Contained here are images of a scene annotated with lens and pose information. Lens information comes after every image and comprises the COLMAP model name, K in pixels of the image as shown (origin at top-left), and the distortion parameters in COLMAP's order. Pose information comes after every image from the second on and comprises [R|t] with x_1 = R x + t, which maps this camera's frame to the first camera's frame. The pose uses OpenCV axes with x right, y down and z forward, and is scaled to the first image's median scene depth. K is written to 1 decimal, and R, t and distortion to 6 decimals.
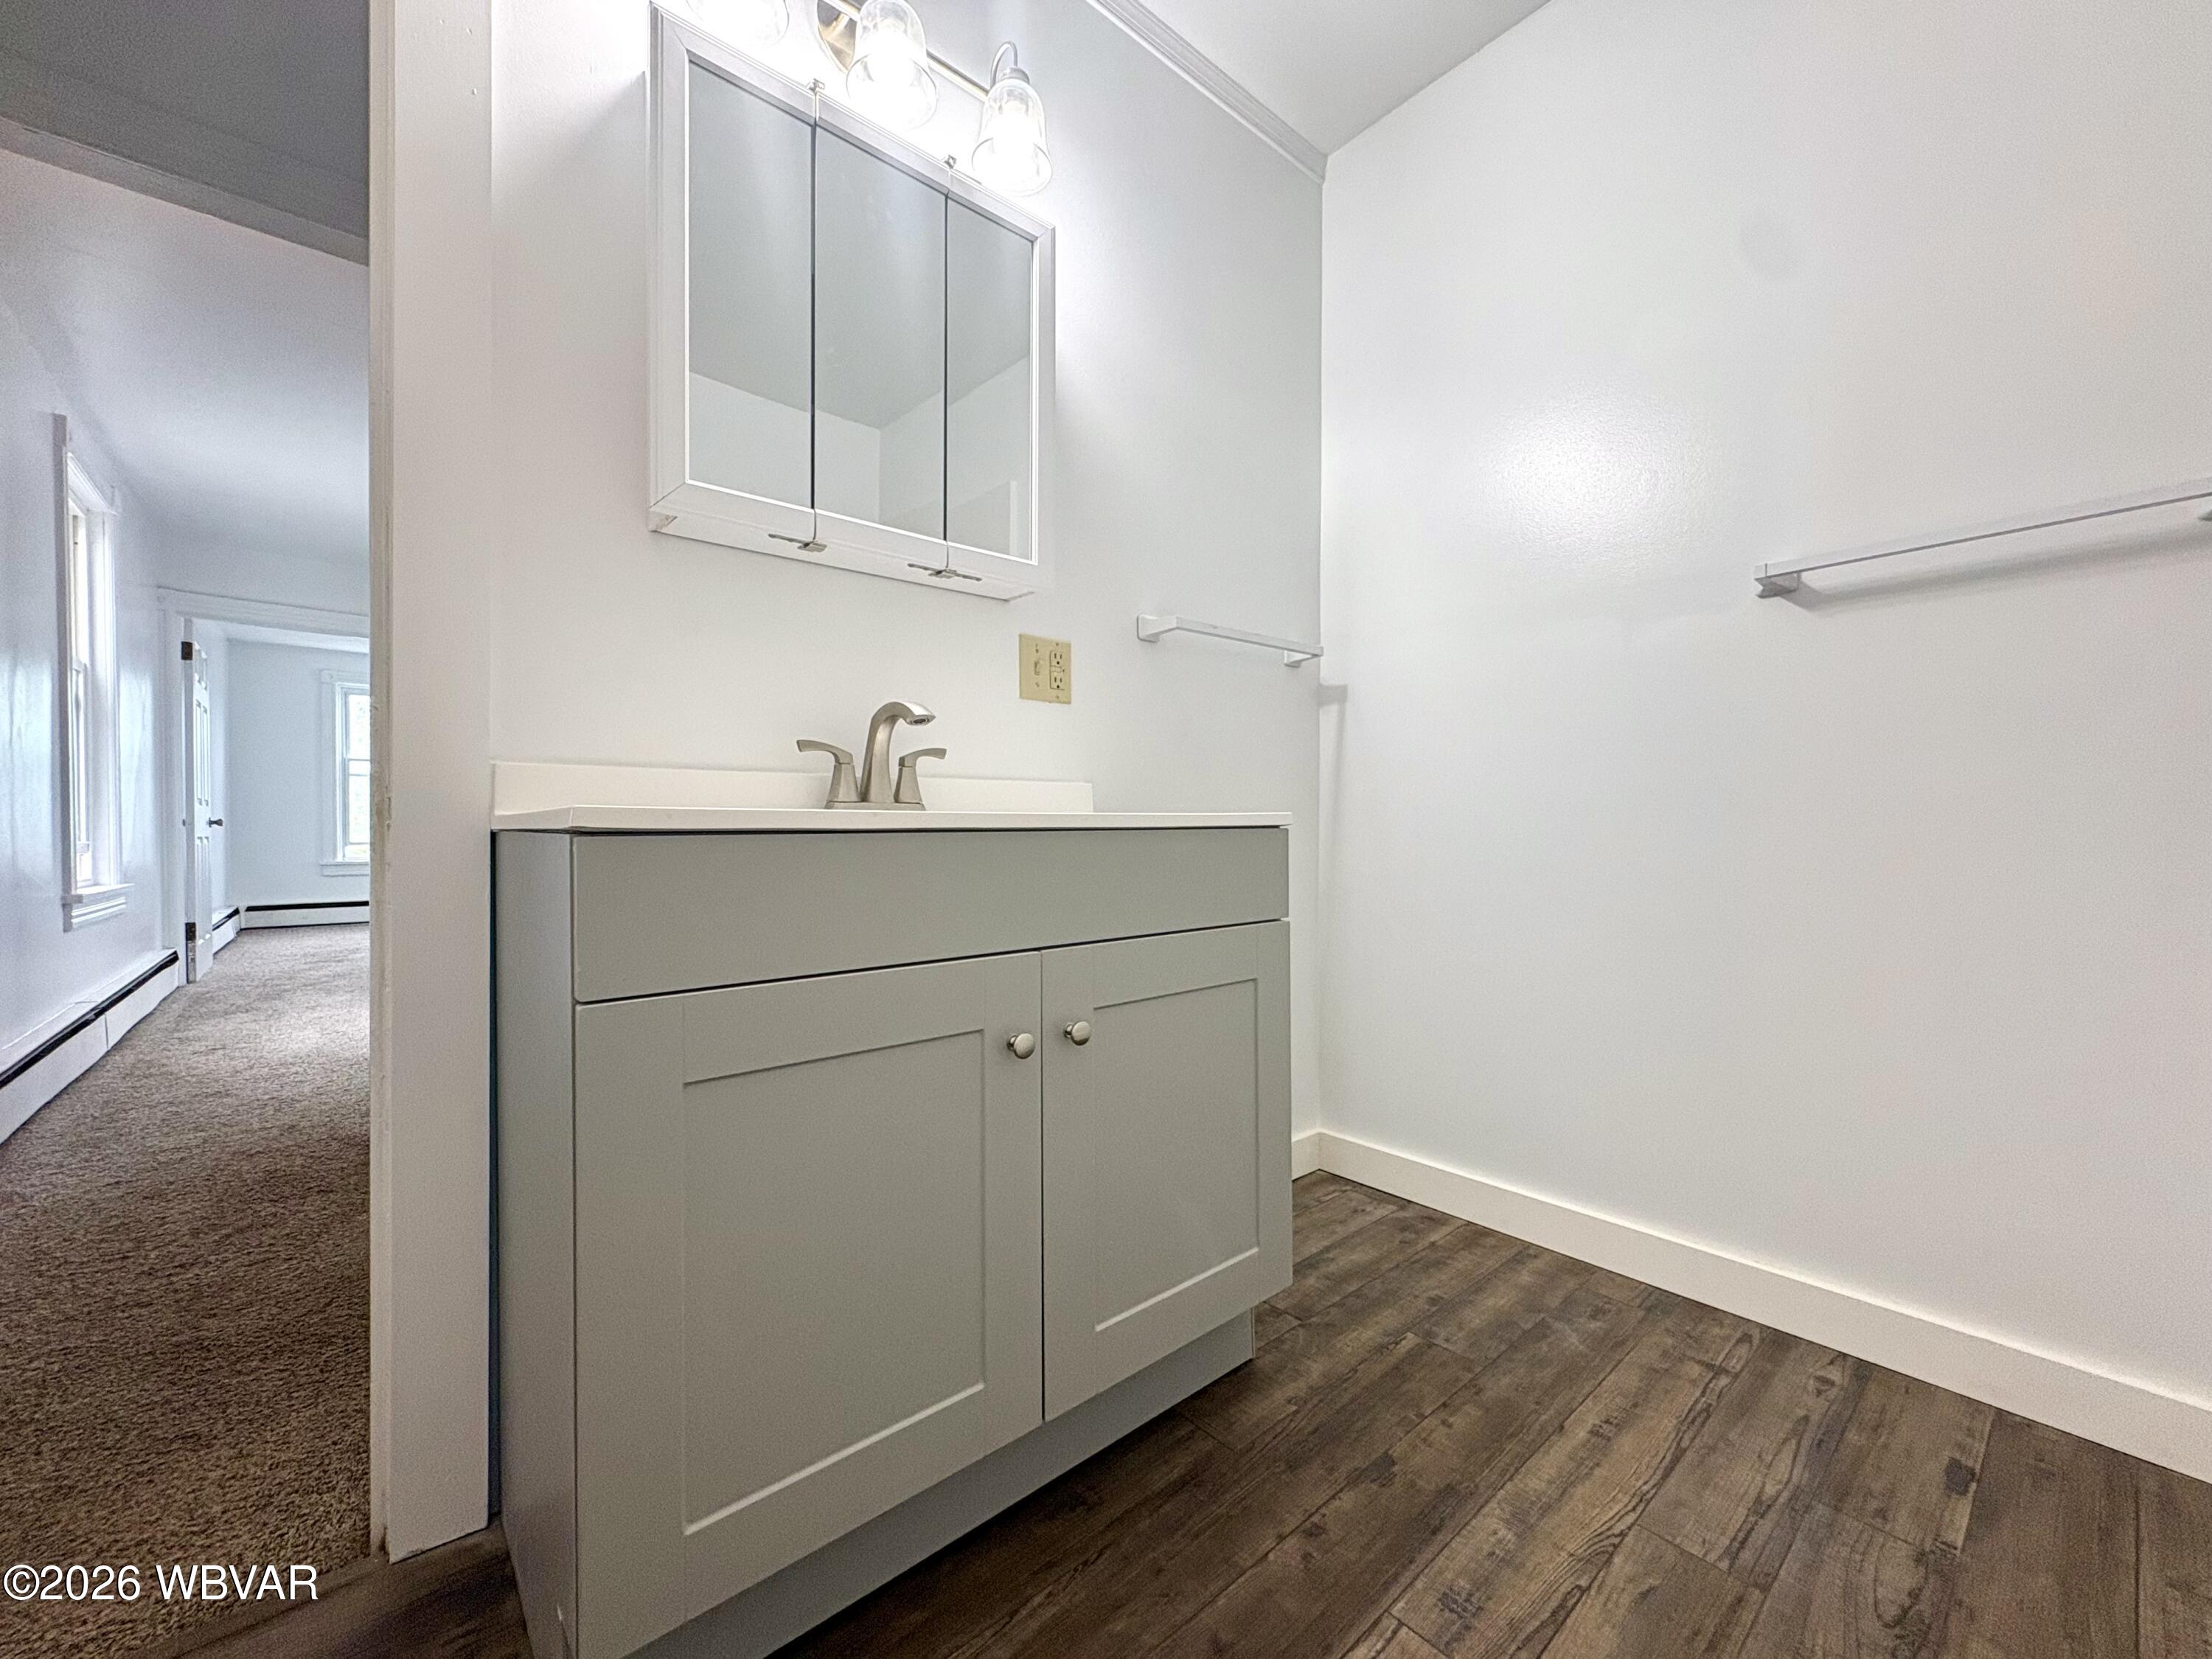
lens RADIAL K [[883.3, 0, 1102.1], [0, 883.3, 827.7], [0, 0, 1]] dist [0.000315, -0.000423]
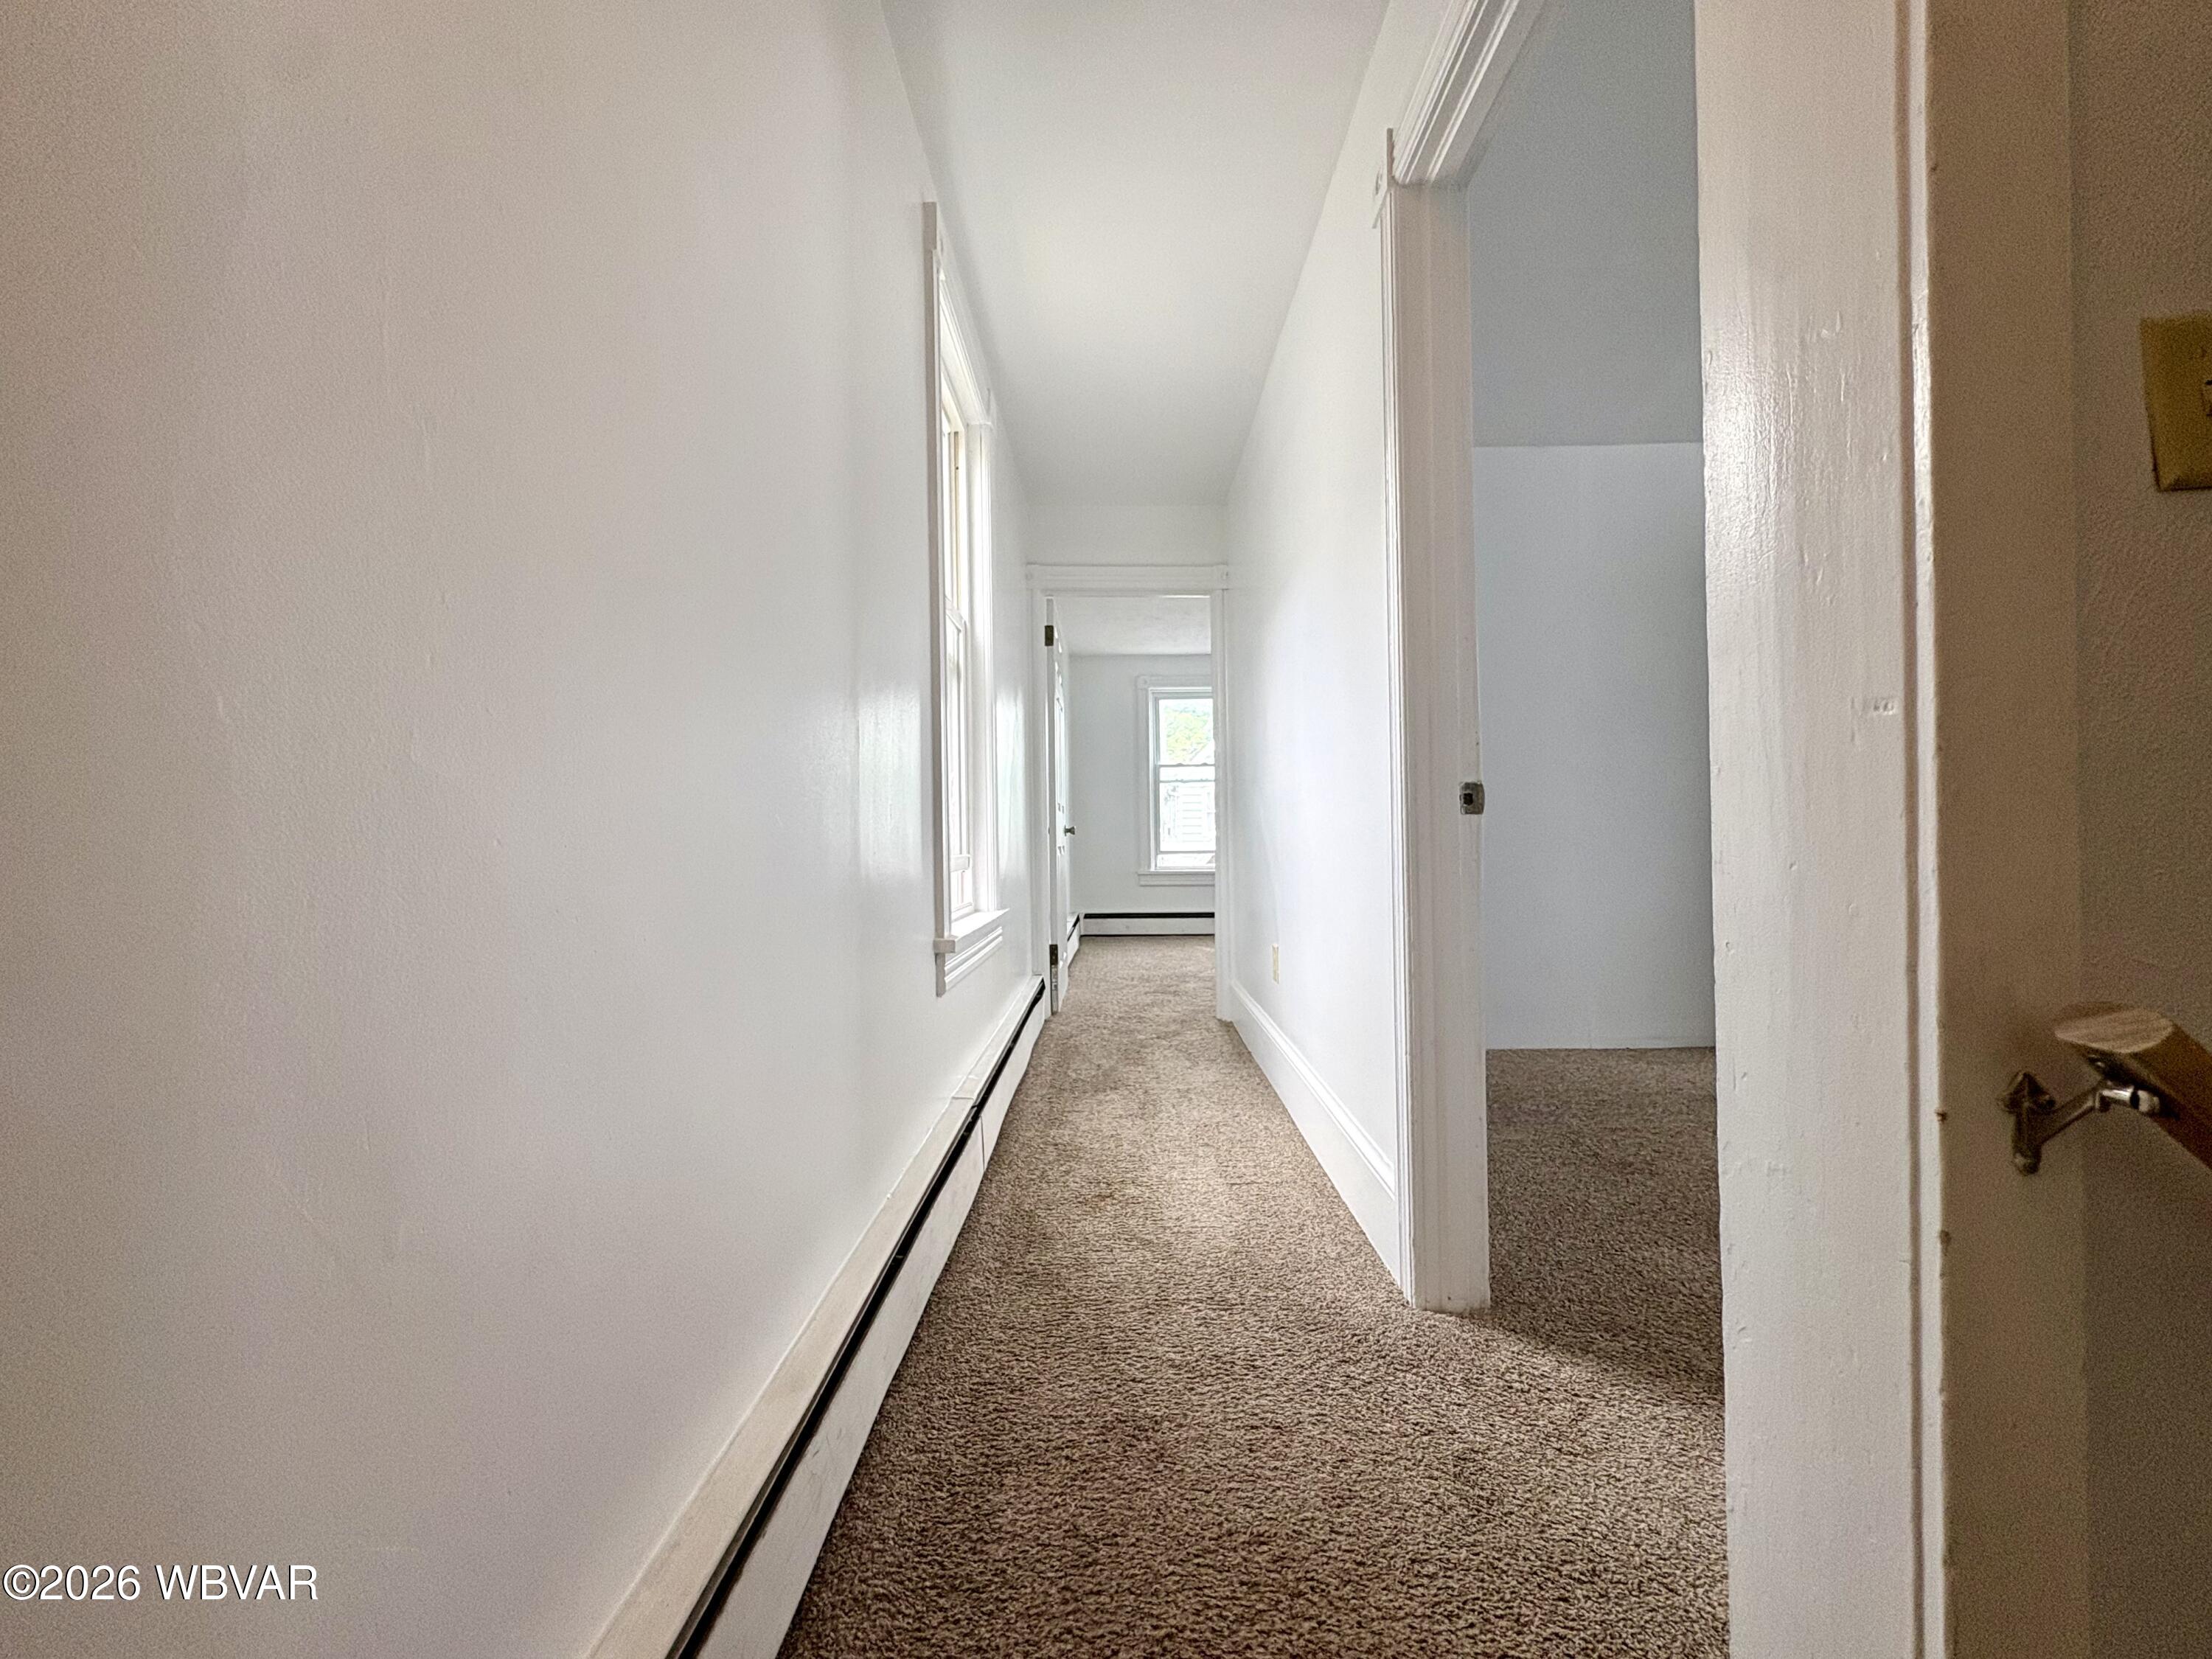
lens RADIAL K [[883.3, 0, 1102.1], [0, 883.3, 827.7], [0, 0, 1]] dist [0.000315, -0.000423]
pose [[0.747497, -0.012572, -0.664146, -0.421551], [0.006144, 0.999909, -0.012012, 0.002248], [0.664237, 0.004898, 0.747506, 0.384095]]
